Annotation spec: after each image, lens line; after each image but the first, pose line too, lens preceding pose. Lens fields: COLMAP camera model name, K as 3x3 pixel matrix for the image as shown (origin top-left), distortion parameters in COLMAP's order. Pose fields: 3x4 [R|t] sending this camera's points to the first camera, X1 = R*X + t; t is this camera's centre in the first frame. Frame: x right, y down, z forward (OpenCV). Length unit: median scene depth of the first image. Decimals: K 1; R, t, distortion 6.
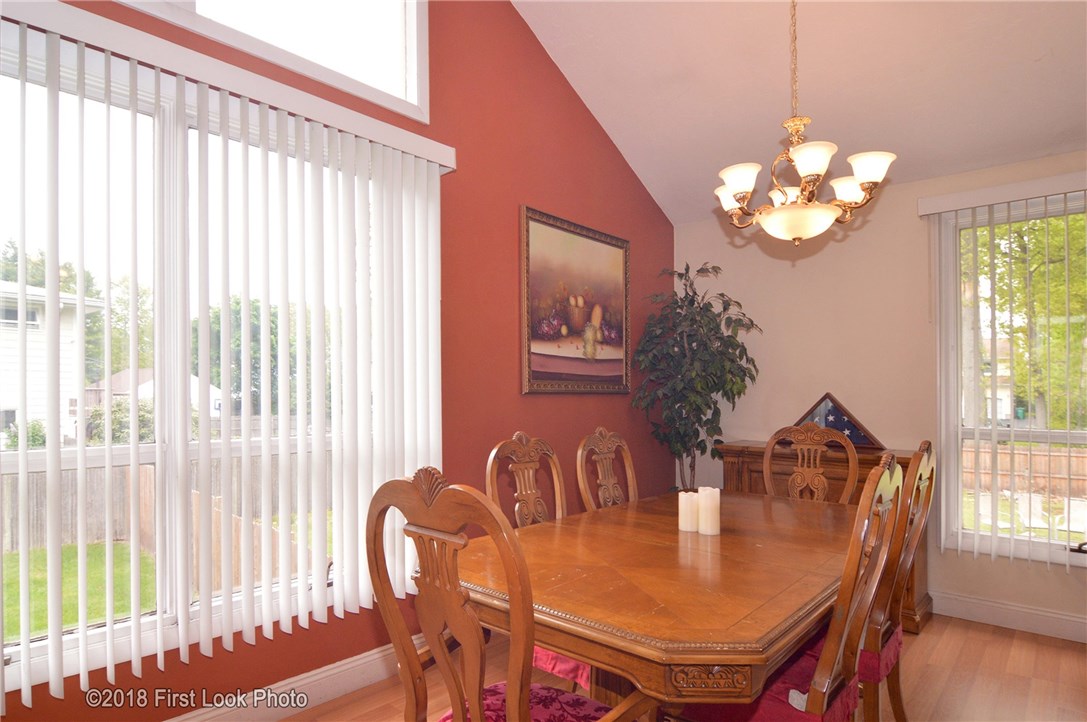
lens RADIAL K [[676.7, 0, 545.2], [0, 676.7, 391.7], [0, 0, 1]] dist [-0.009988, -0.003239]
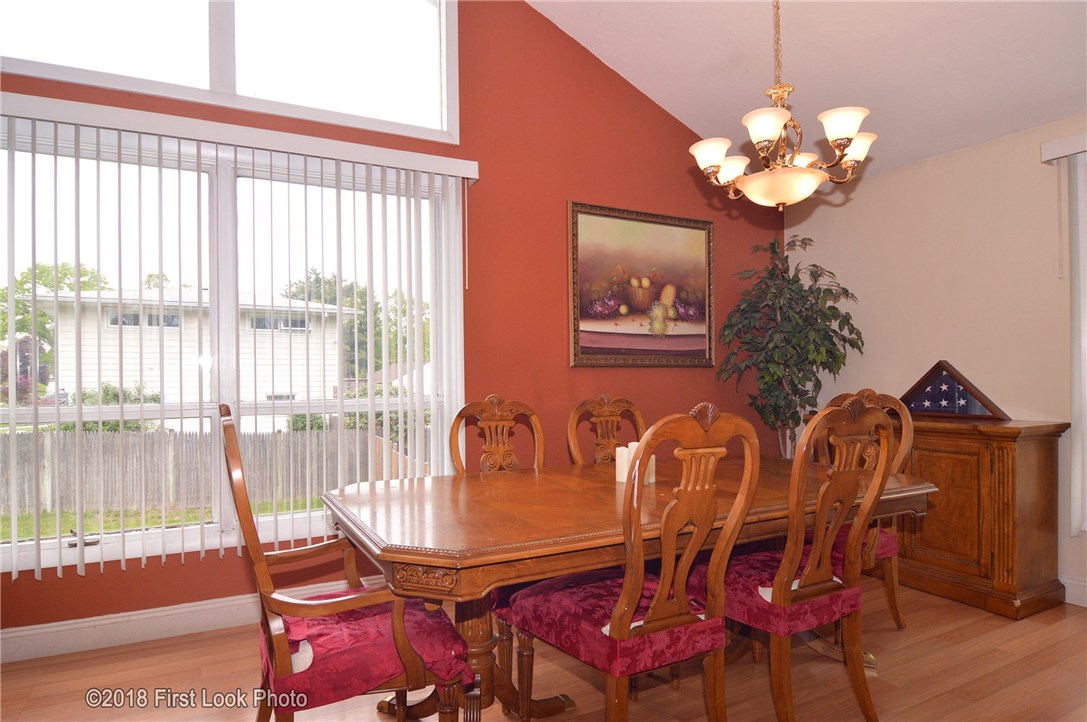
lens RADIAL K [[626.6, 0, 560.3], [0, 626.6, 368.1], [0, 0, 1]] dist [-0.005853, -0.012813]
pose [[0.944175, -0.028855, -0.328178, 0.254845], [0.023784, 0.999528, -0.019456, 0.021311], [0.328584, 0.010565, 0.944416, 0.004469]]
